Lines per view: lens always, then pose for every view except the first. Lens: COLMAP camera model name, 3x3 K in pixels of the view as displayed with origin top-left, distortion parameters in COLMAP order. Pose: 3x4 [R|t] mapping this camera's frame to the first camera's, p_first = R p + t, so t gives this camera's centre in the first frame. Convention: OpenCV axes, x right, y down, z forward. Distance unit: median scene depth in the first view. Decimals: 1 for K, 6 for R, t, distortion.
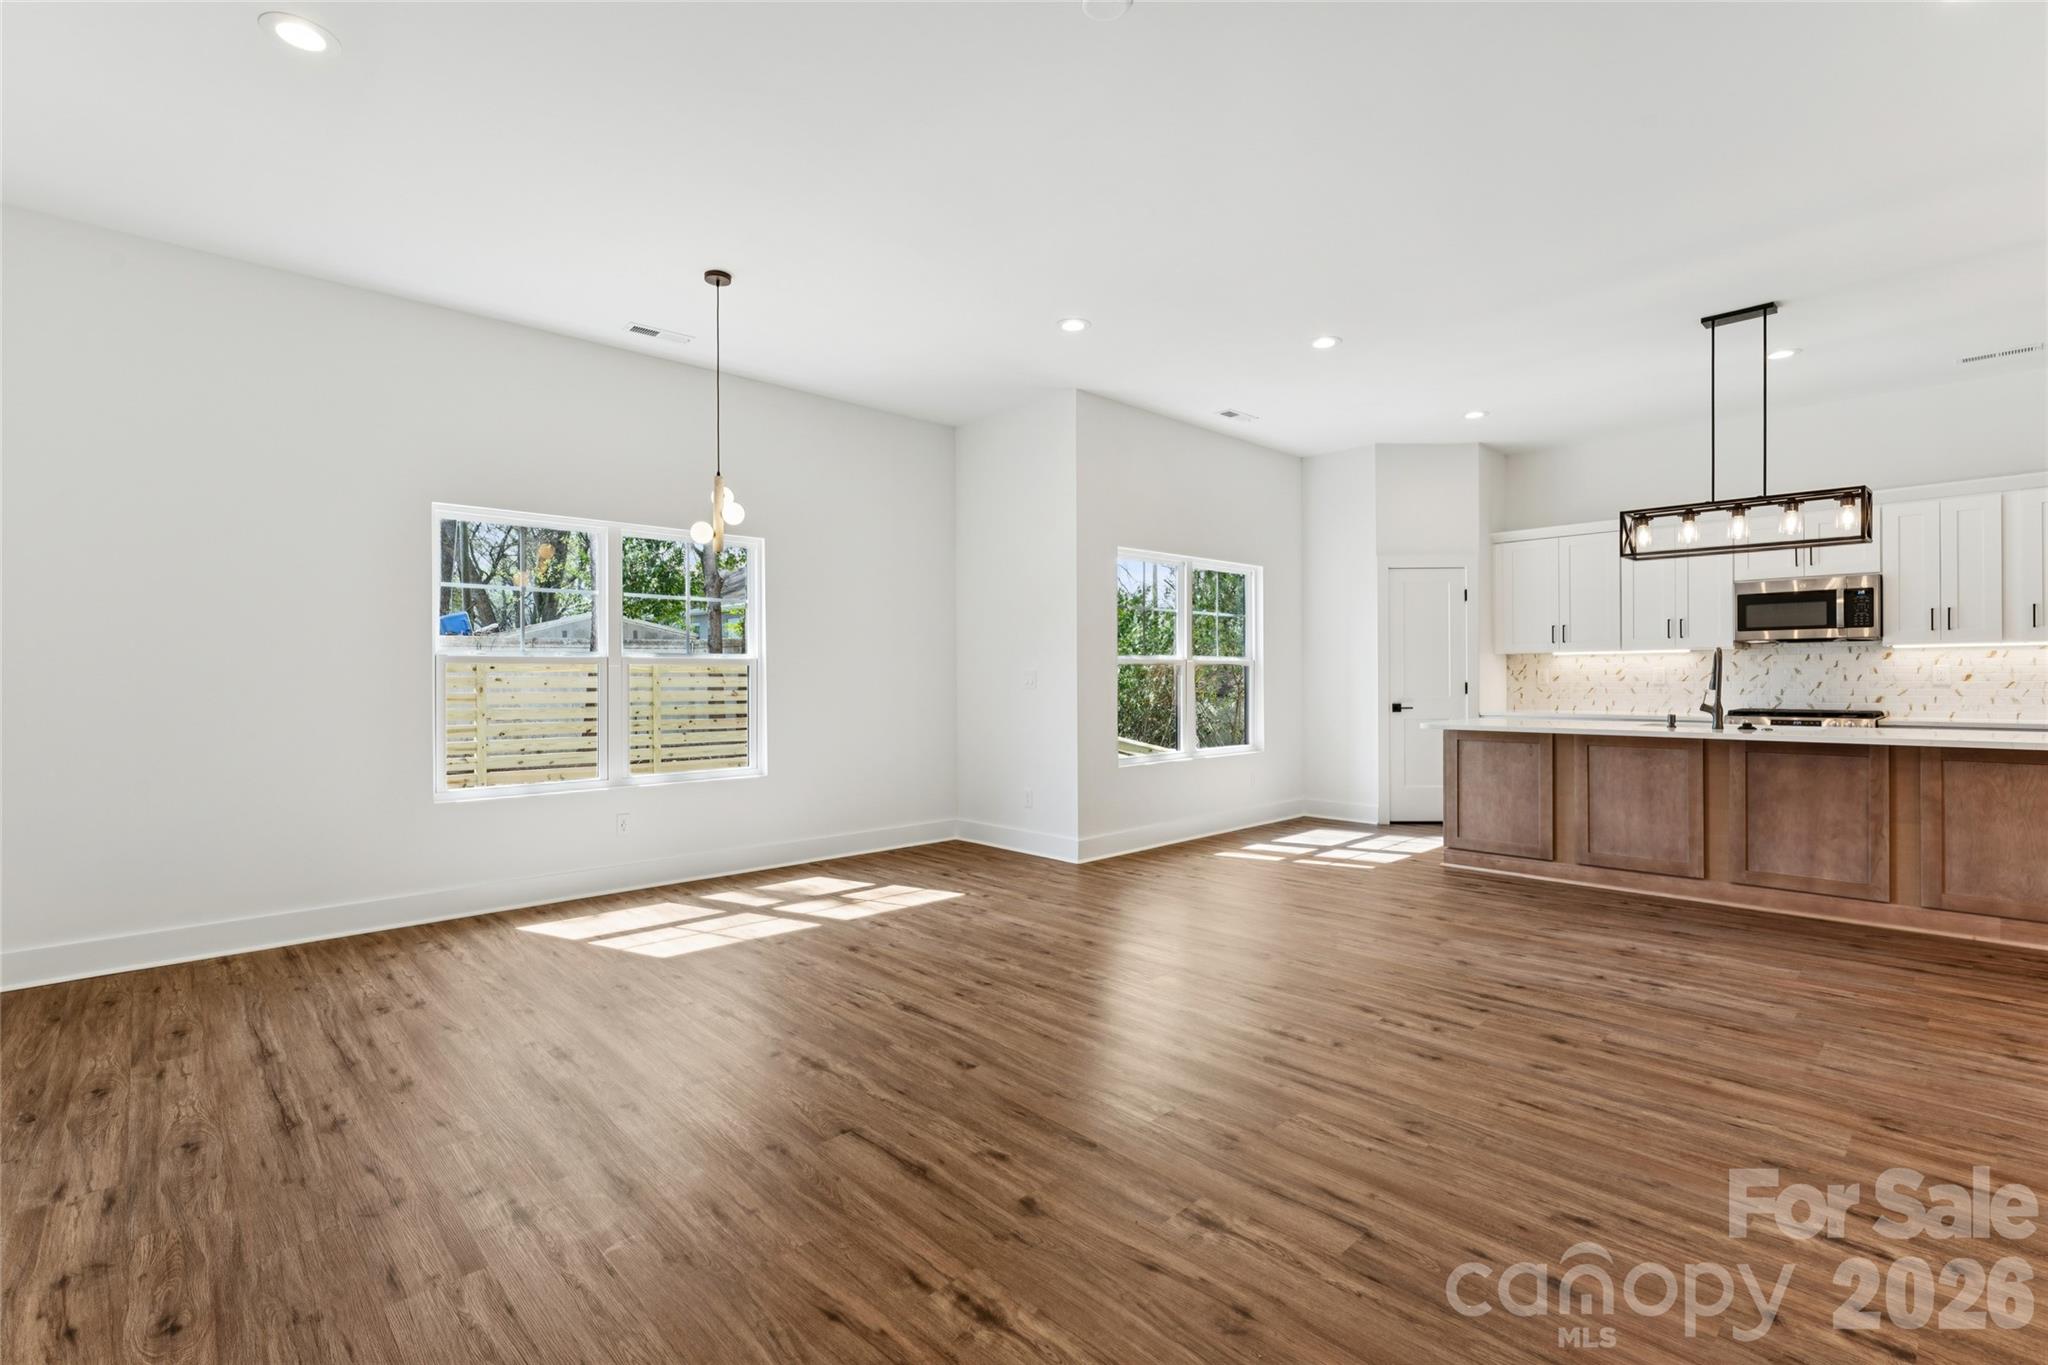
lens RADIAL K [[932.0, 0, 1024.0], [0, 932.0, 682.5], [0, 0, 1]] dist [-0.000597, -0.000097]
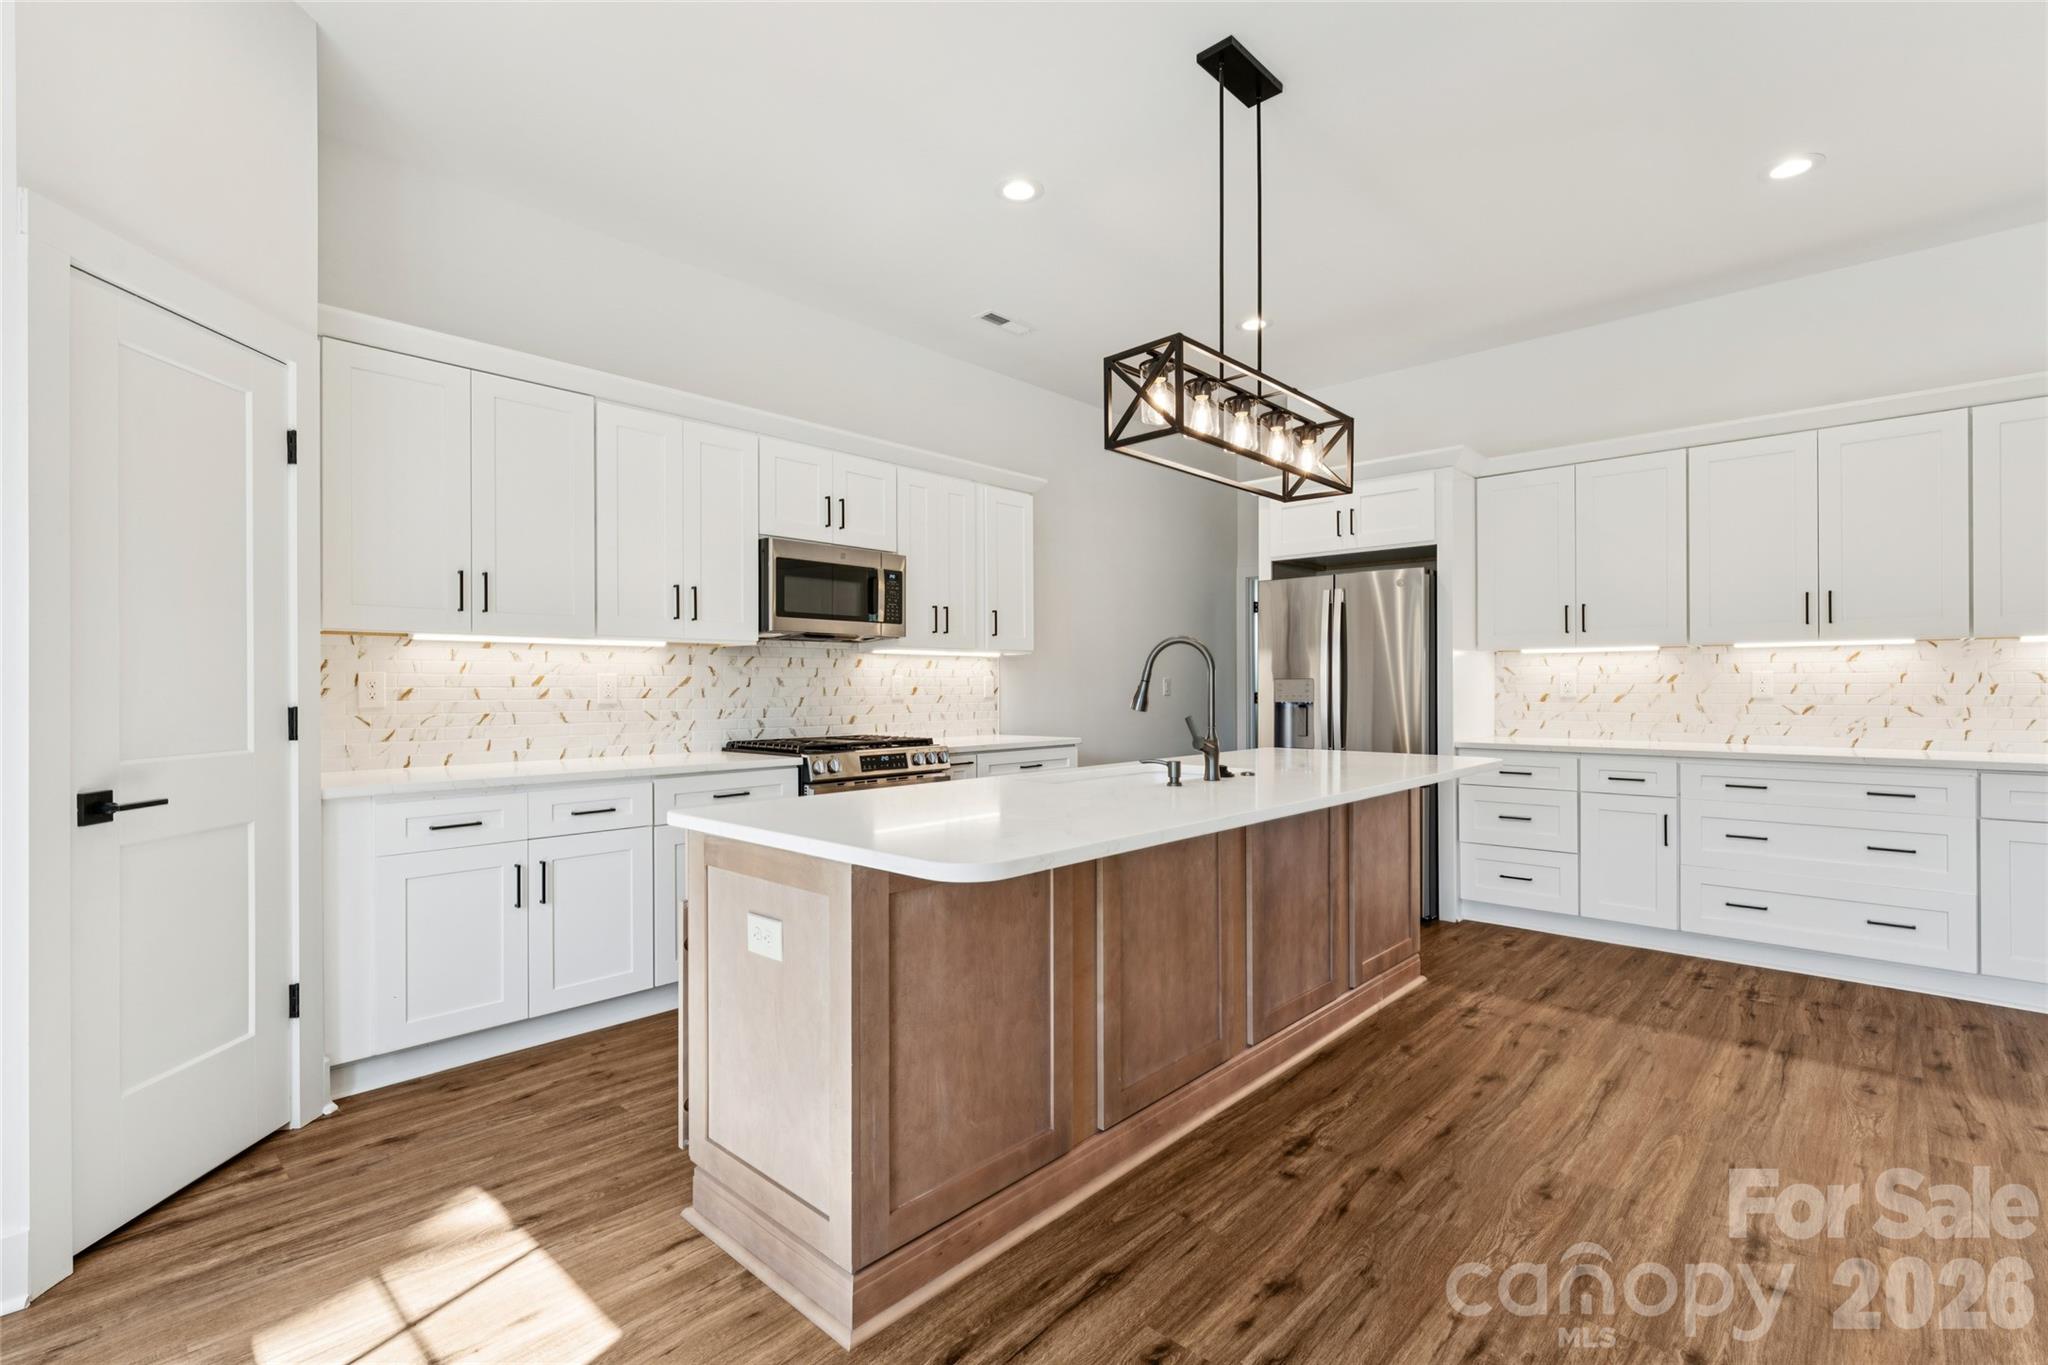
lens RADIAL K [[932.0, 0, 1024.0], [0, 932.0, 682.5], [0, 0, 1]] dist [-0.000597, -0.000097]
pose [[-0.058745, 0.009309, 0.998230, 0.177507], [0.008679, 0.999923, -0.008814, -0.005248], [-0.998235, 0.008146, -0.058821, 1.092355]]
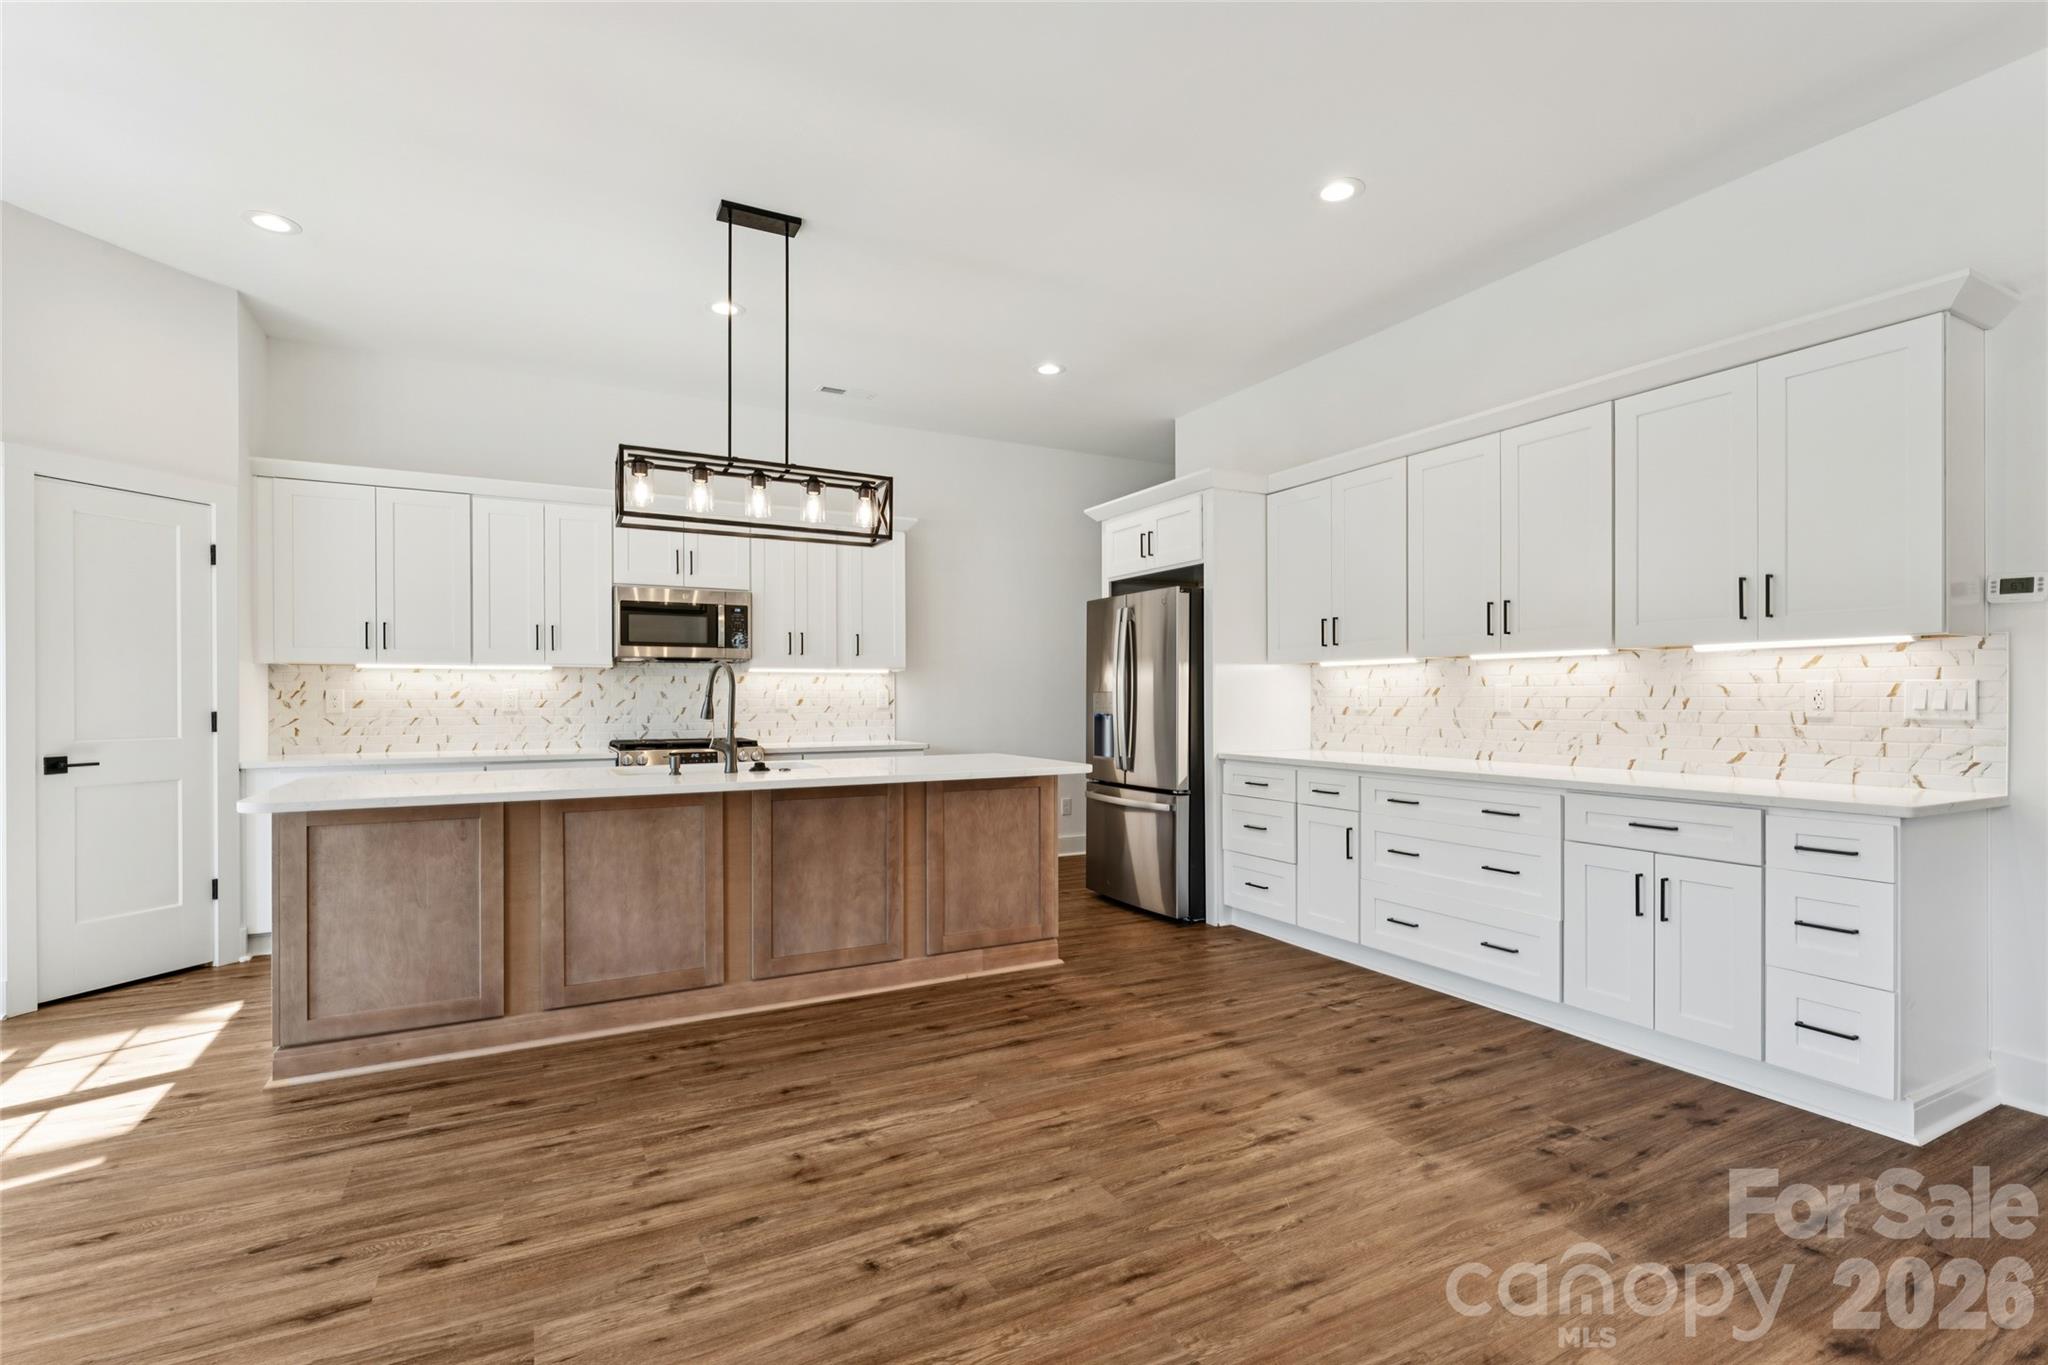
lens RADIAL K [[947.0, 0, 1031.5], [0, 947.0, 697.8], [0, 0, 1]] dist [-0.000524, 0.000756]
pose [[0.267715, 0.003759, 0.963491, 0.086433], [0.006195, 0.999965, -0.005623, -0.003174], [-0.963478, 0.007474, 0.267682, 0.545329]]
